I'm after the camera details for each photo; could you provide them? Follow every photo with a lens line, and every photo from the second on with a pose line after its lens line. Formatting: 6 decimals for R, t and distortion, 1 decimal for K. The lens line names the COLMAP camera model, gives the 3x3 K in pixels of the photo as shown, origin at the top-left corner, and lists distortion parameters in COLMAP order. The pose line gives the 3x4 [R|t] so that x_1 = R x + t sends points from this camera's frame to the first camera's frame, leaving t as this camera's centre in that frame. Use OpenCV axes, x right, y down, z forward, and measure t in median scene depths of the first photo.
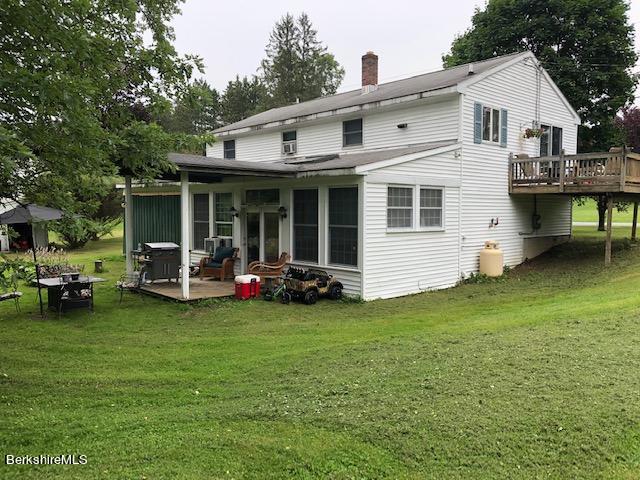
lens RADIAL K [[518.2, 0, 320.0], [0, 518.2, 240.0], [0, 0, 1]] dist [0.001893, -0.007165]
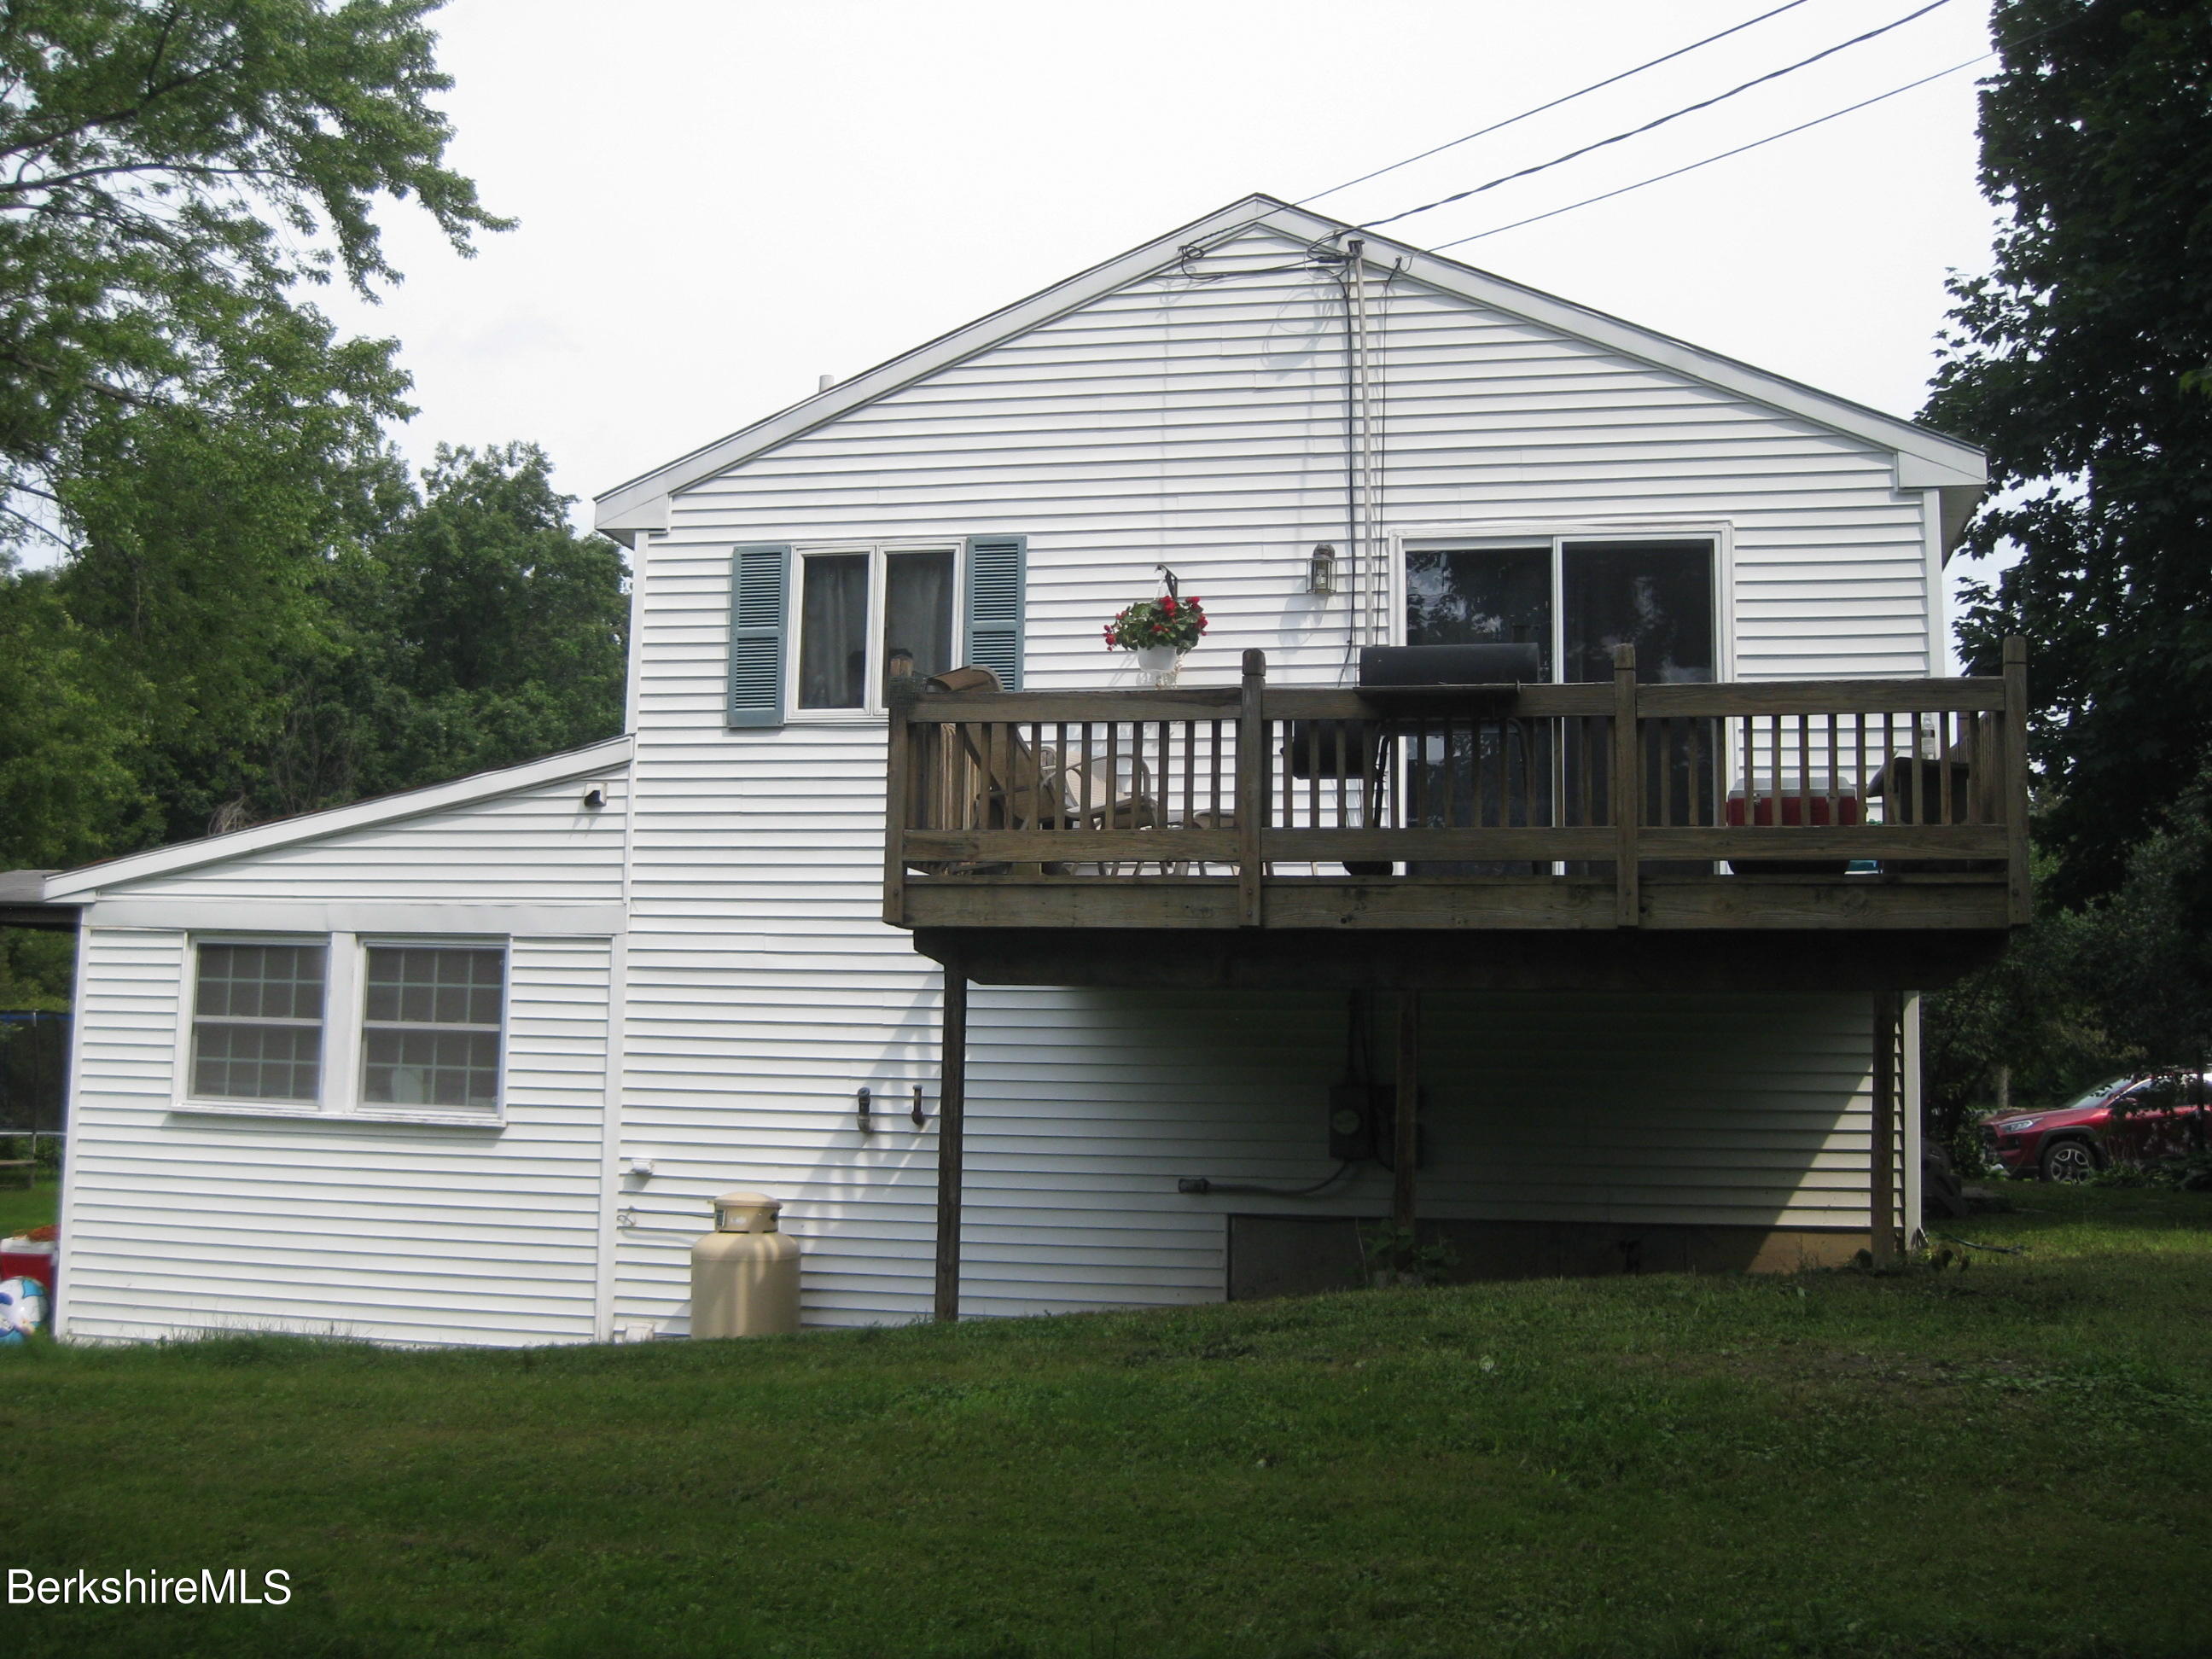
lens RADIAL K [[2435.5, 0, 1101.2], [0, 2435.5, 776.0], [0, 0, 1]] dist [-0.185765, 0.153801]
pose [[0.575659, -0.096717, -0.811950, 1.106145], [-0.067919, 0.983893, -0.165351, -0.011405], [0.814864, 0.150333, 0.559818, 0.519471]]
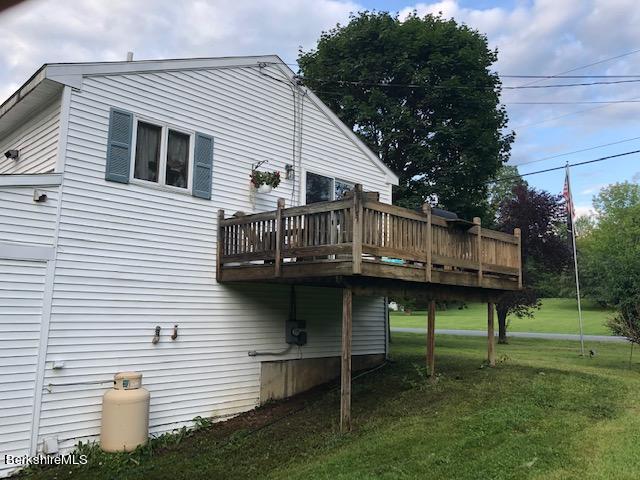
lens RADIAL K [[518.2, 0, 320.0], [0, 518.2, 240.0], [0, 0, 1]] dist [0.001893, -0.007165]
pose [[0.998422, 0.023152, 0.051154, 0.450571], [-0.012682, 0.980476, -0.196230, -0.024945], [-0.054698, 0.195272, 0.979223, 0.444111]]
